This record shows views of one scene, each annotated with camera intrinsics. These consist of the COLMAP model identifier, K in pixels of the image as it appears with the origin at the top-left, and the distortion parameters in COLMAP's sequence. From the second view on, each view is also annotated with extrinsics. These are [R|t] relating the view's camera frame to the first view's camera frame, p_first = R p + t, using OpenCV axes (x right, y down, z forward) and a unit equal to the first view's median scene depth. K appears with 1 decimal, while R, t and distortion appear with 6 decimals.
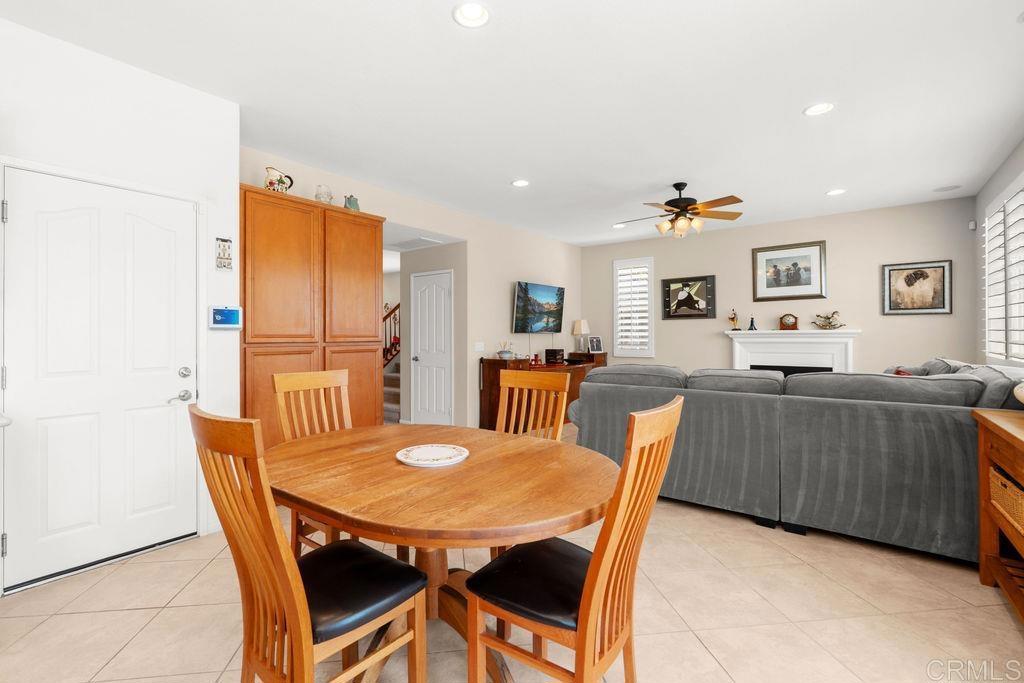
lens RADIAL K [[473.0, 0, 508.4], [0, 473.0, 335.0], [0, 0, 1]] dist [0.001237, 0.000193]
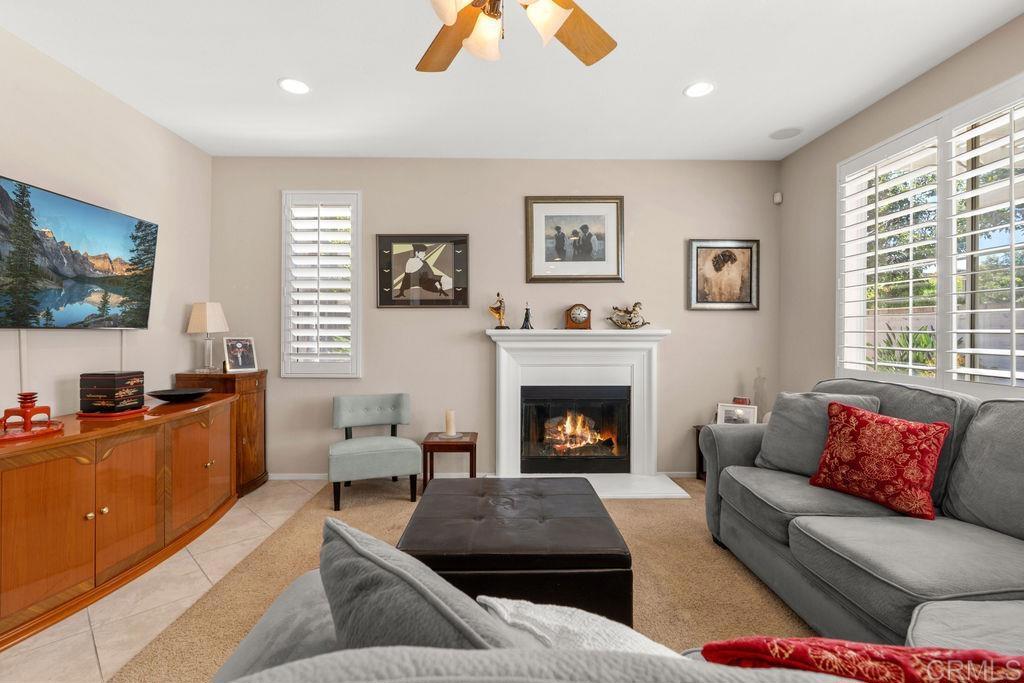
lens RADIAL K [[473.0, 0, 508.4], [0, 473.0, 335.0], [0, 0, 1]] dist [0.001237, 0.000193]
pose [[0.791202, 0.003481, 0.611546, 0.118606], [-0.006752, 0.999973, 0.003043, -0.003757], [-0.611518, -0.006537, 0.791203, 0.507273]]
